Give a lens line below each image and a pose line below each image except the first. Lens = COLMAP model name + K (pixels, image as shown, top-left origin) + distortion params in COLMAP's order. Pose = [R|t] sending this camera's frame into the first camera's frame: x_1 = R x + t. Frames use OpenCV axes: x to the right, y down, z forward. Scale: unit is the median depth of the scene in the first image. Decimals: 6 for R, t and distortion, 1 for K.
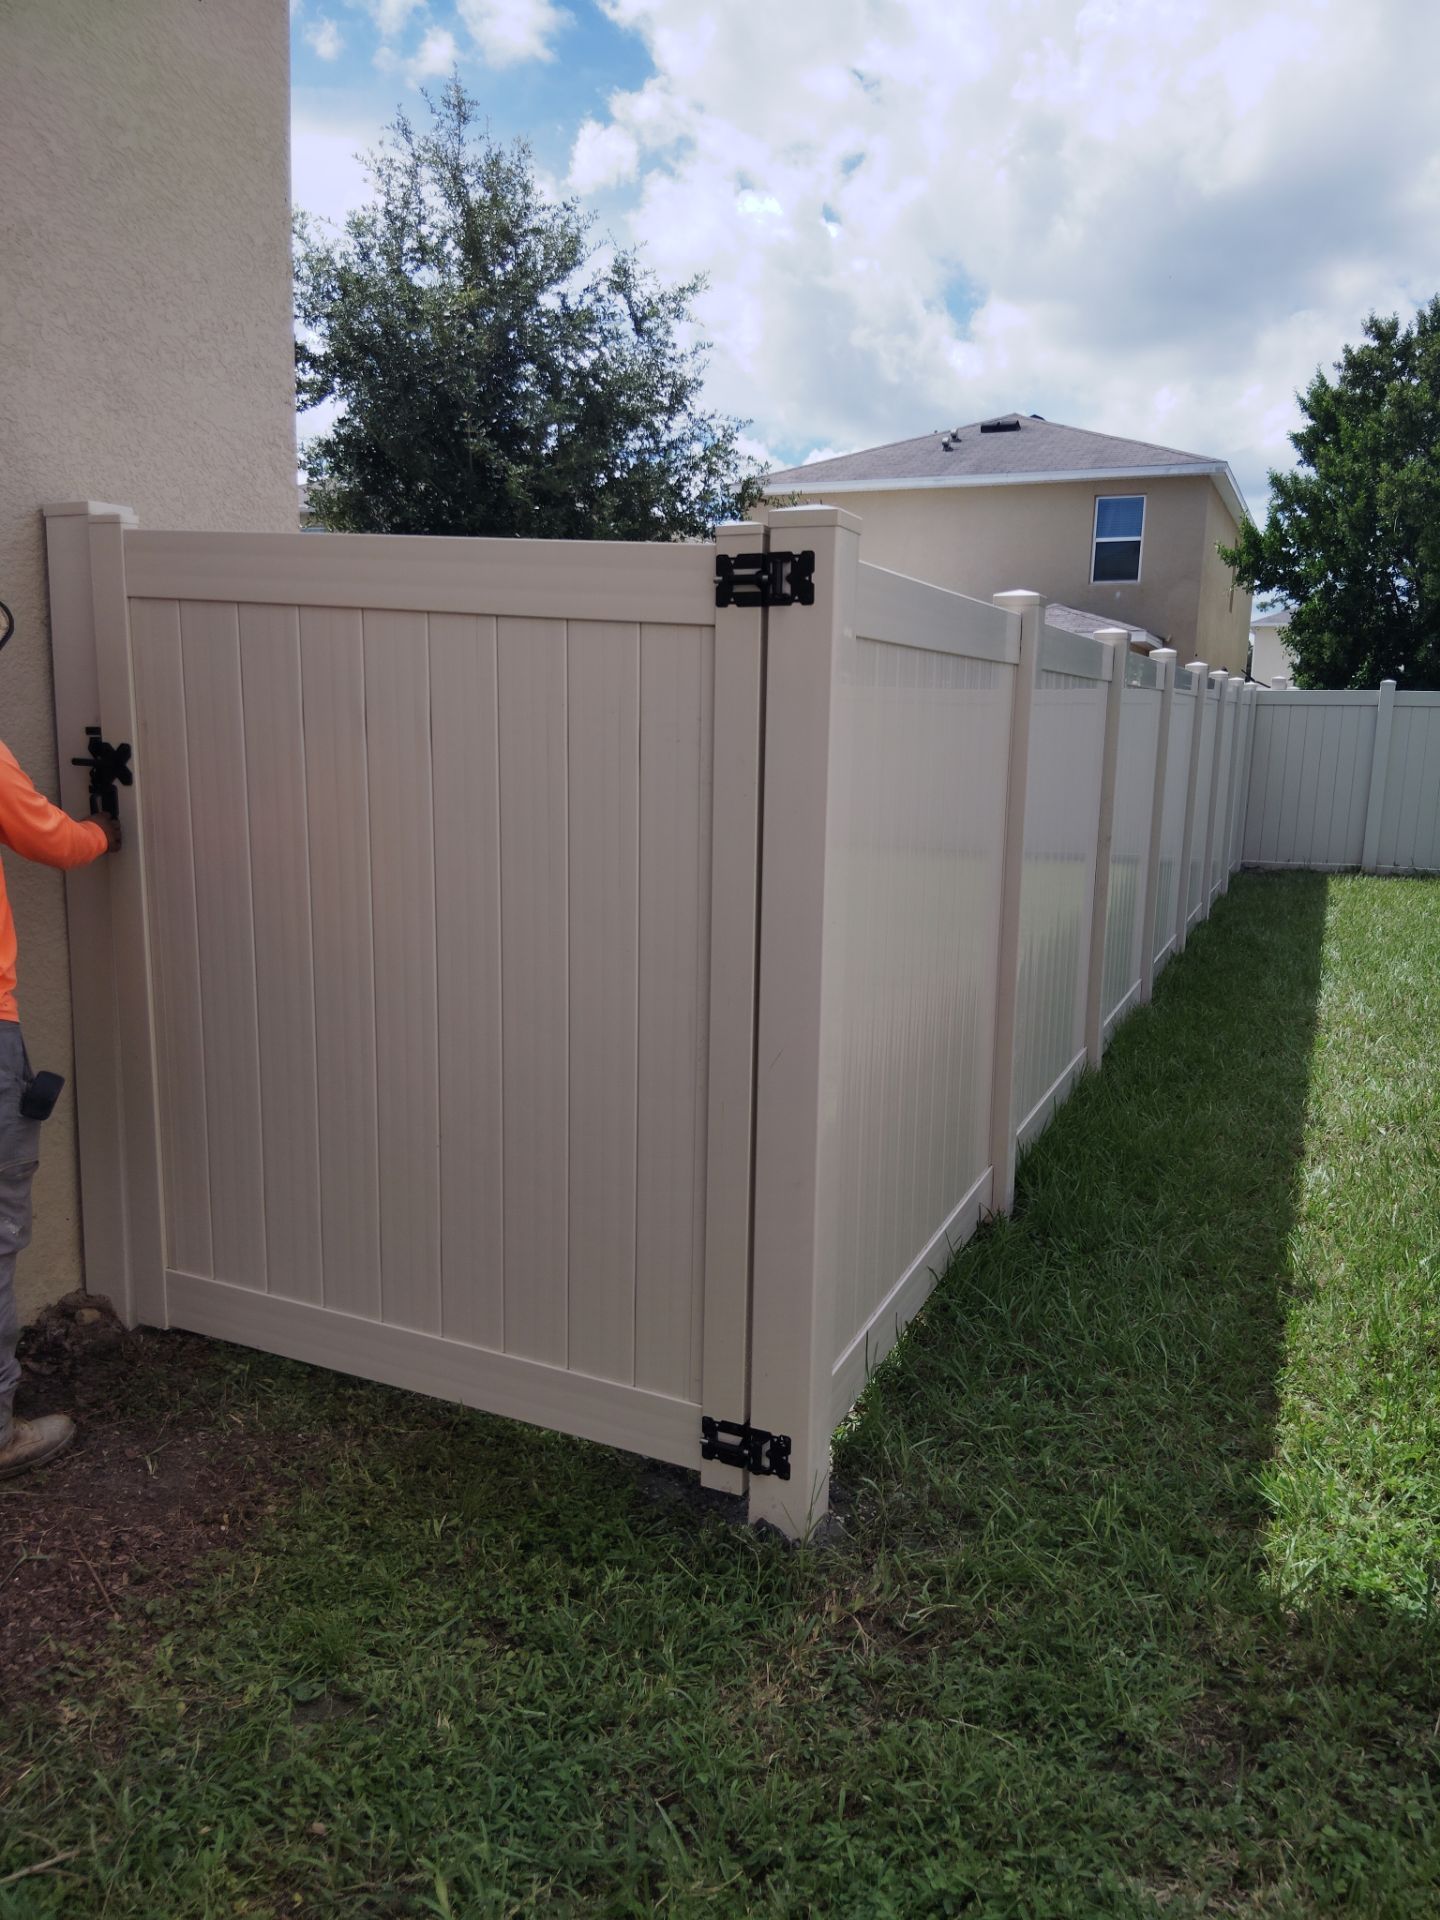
lens RADIAL K [[1431.4, 0, 720.0], [0, 1431.4, 960.0], [0, 0, 1]] dist [0.090535, -0.183778]
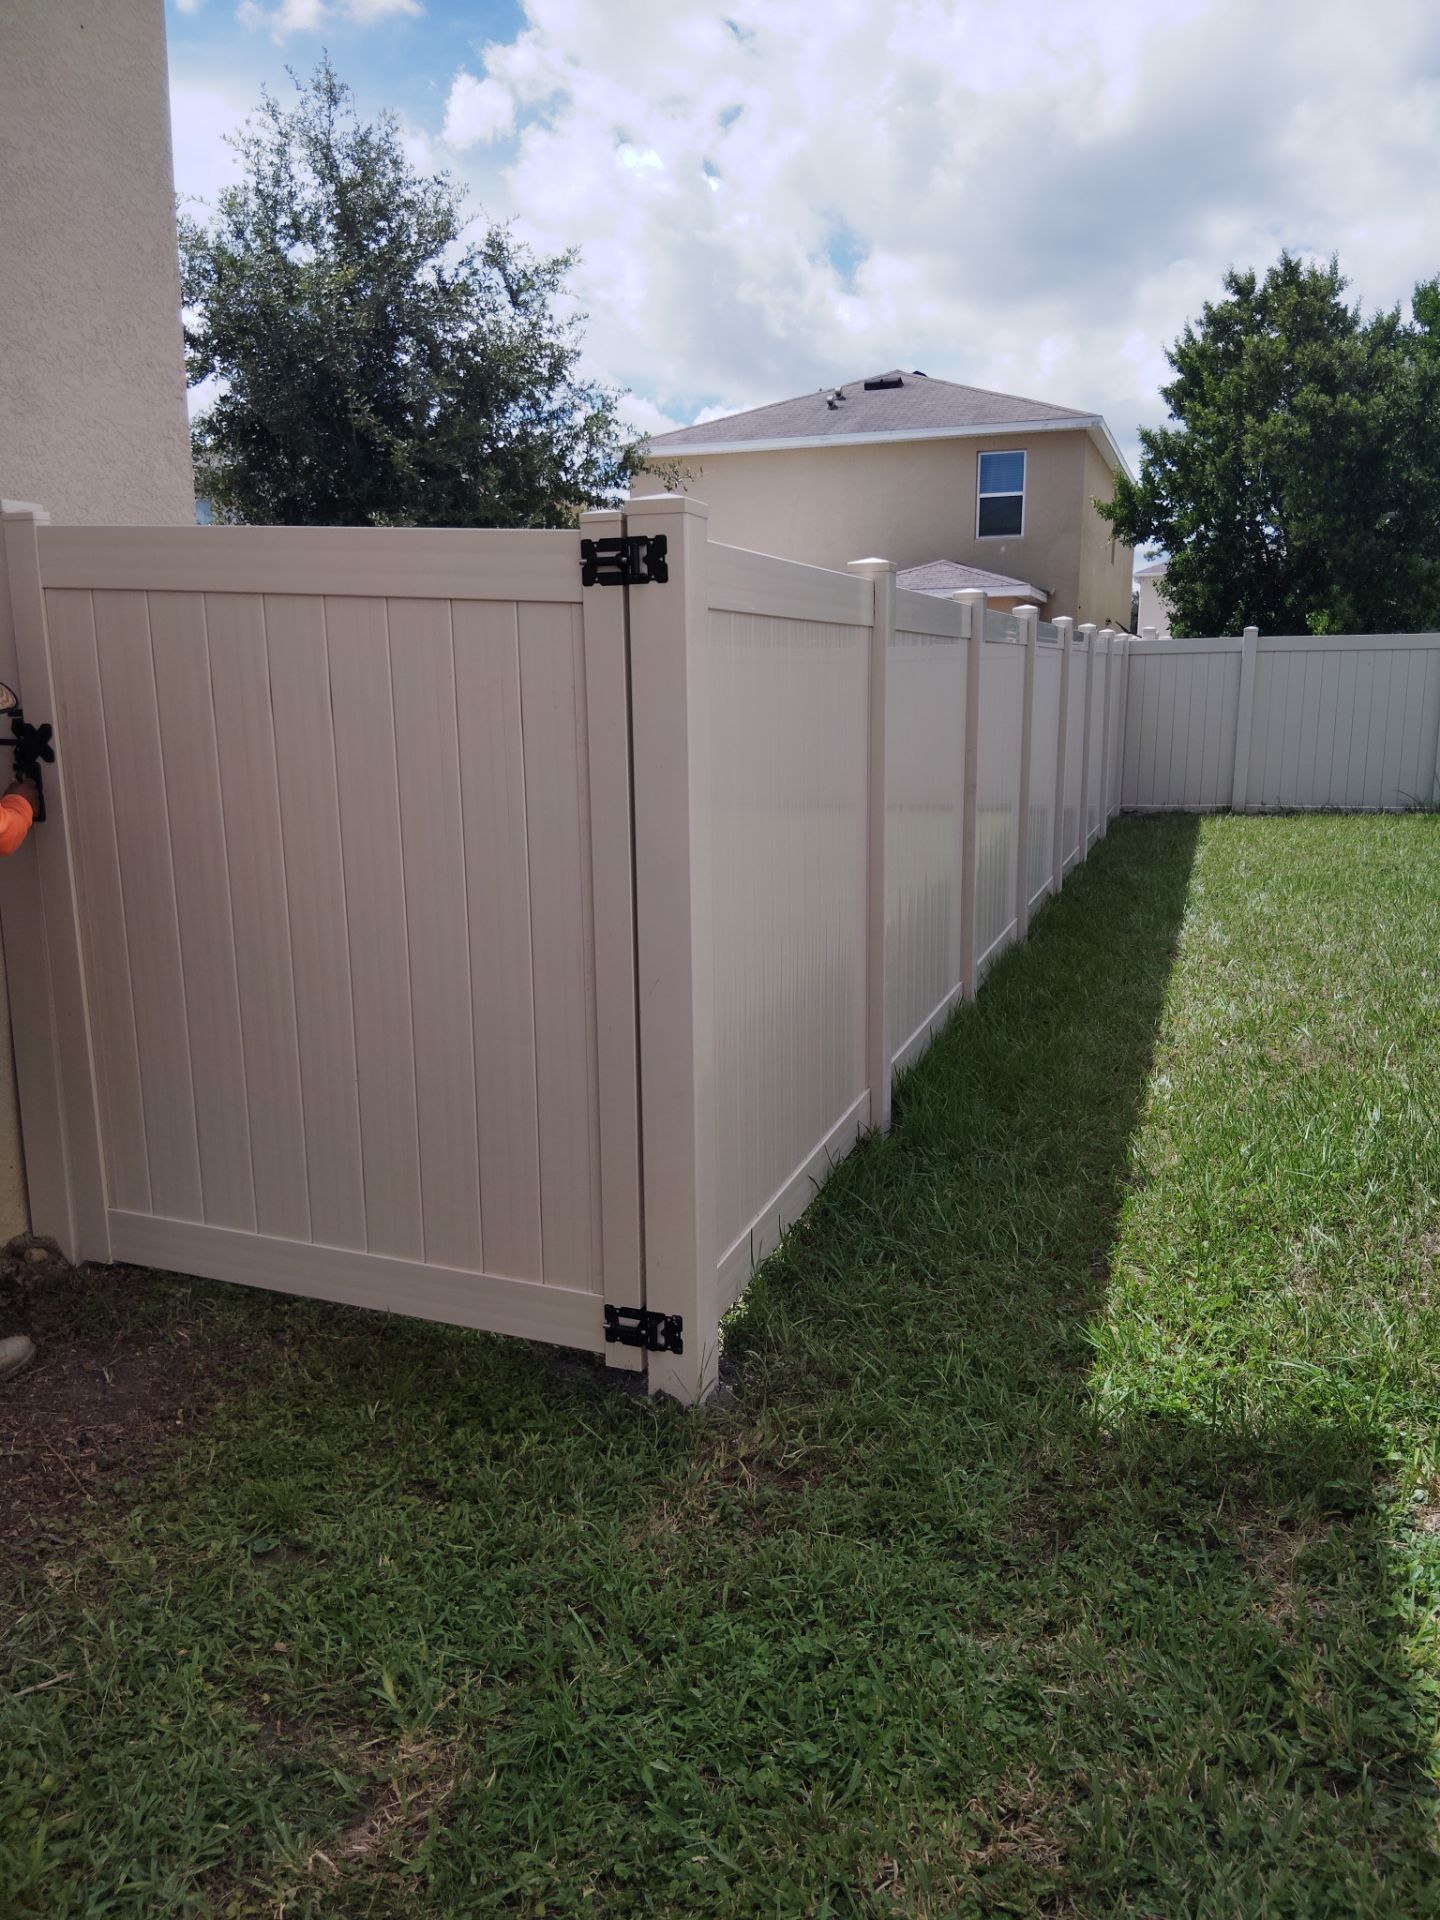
lens RADIAL K [[1429.1, 0, 714.8], [0, 1429.1, 966.1], [0, 0, 1]] dist [0.094923, -0.196062]
pose [[0.997496, -0.041176, 0.057505, 0.017381], [0.039464, 0.998753, 0.030588, 0.016622], [-0.058692, -0.028242, 0.997877, -0.105711]]
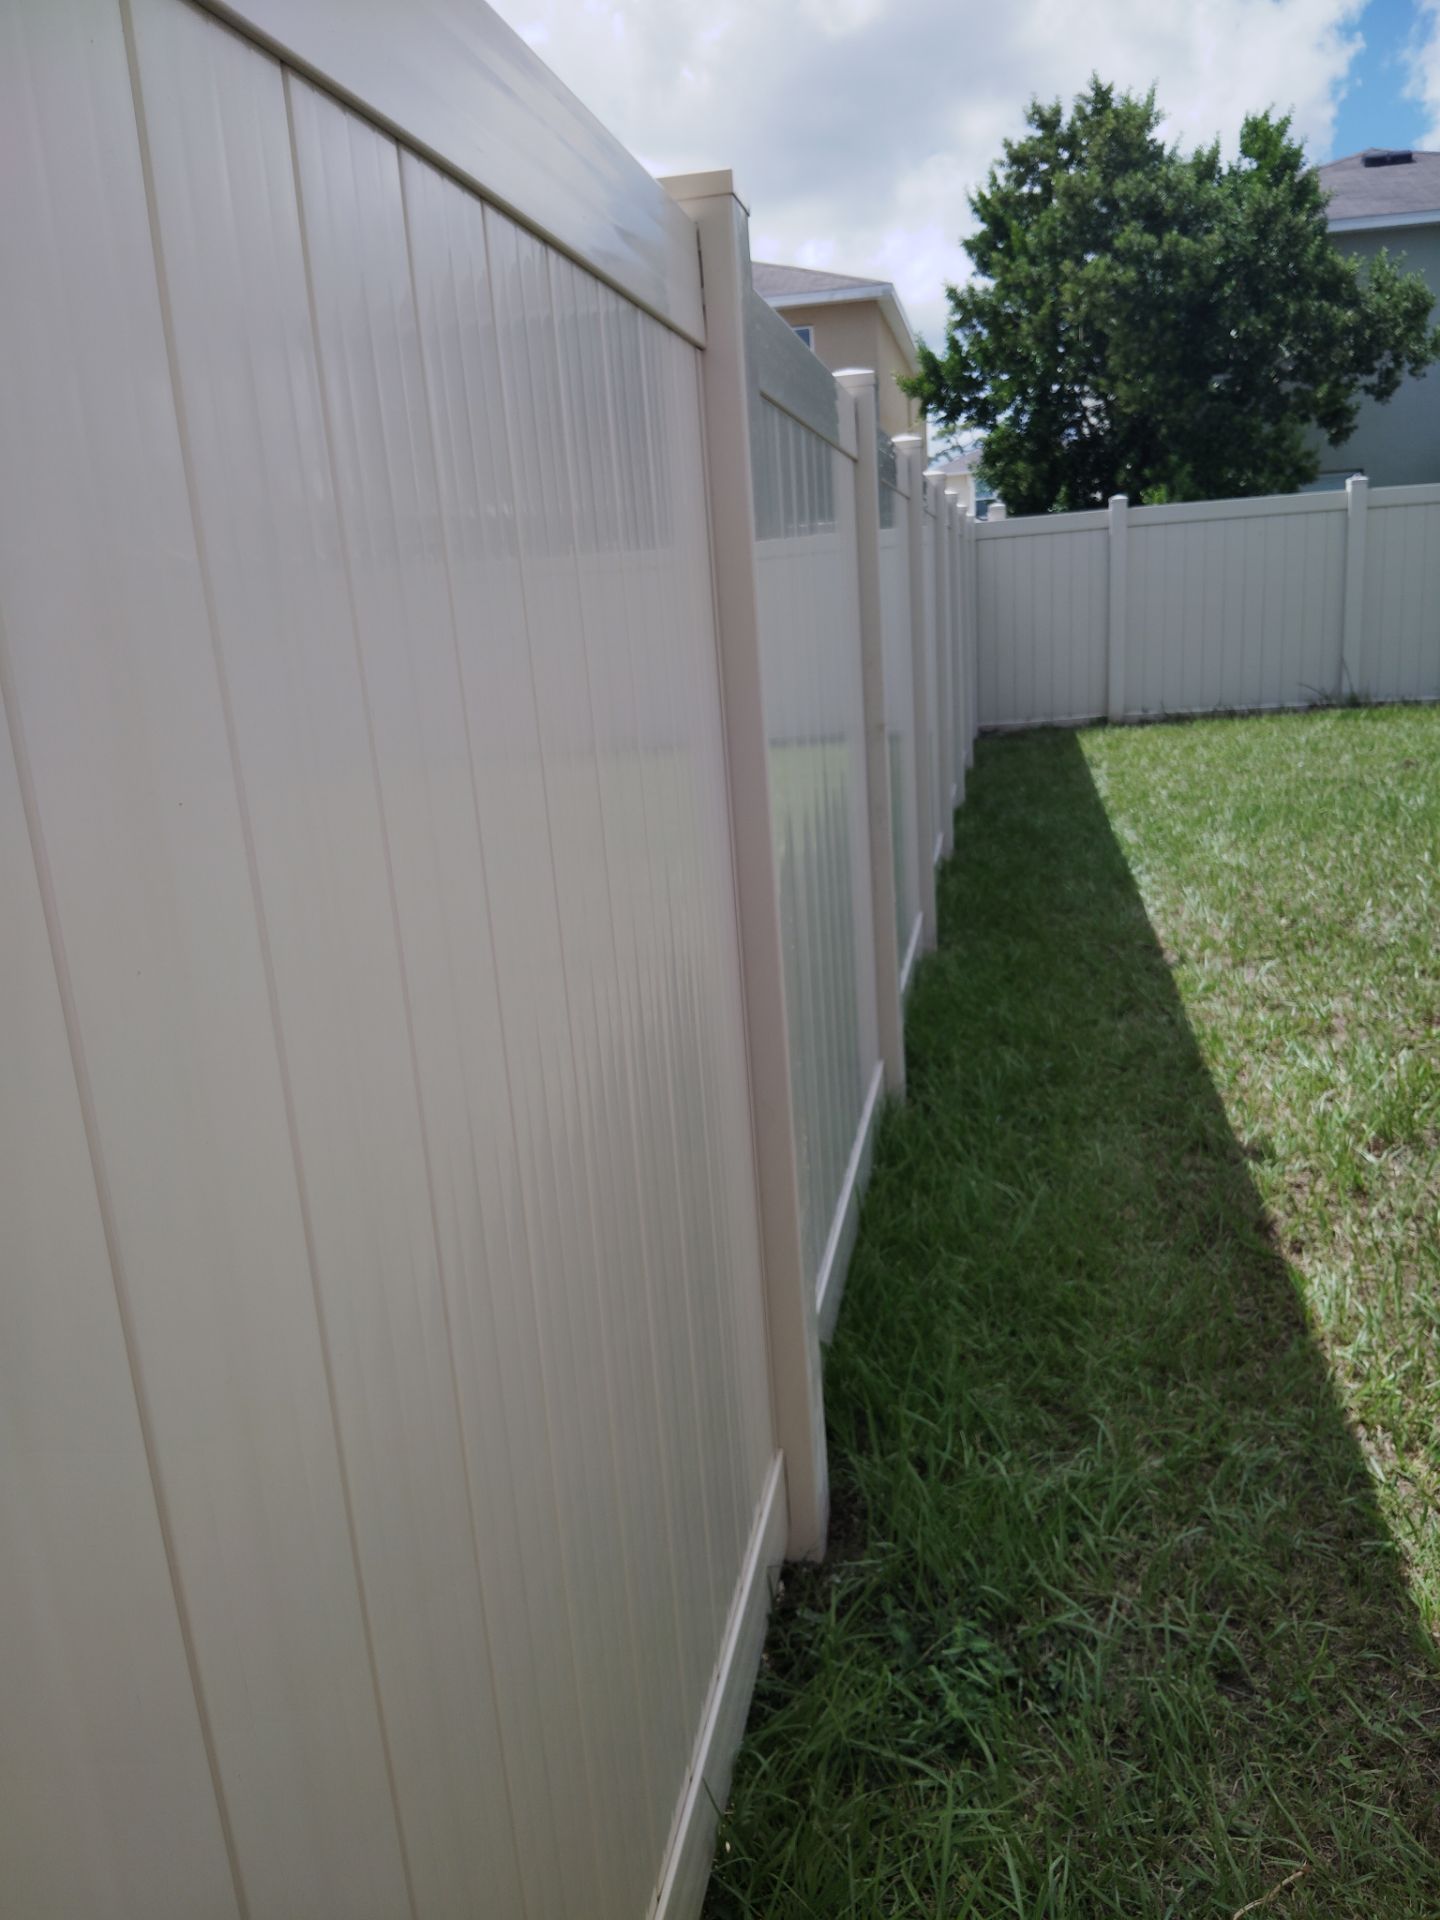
lens RADIAL K [[1431.4, 0, 720.0], [0, 1431.4, 960.0], [0, 0, 1]] dist [0.090535, -0.183778]
pose [[0.973885, -0.134477, 0.182929, 0.139221], [0.120890, 0.989144, 0.083550, -0.081652], [-0.192179, -0.059253, 0.979569, 0.731642]]
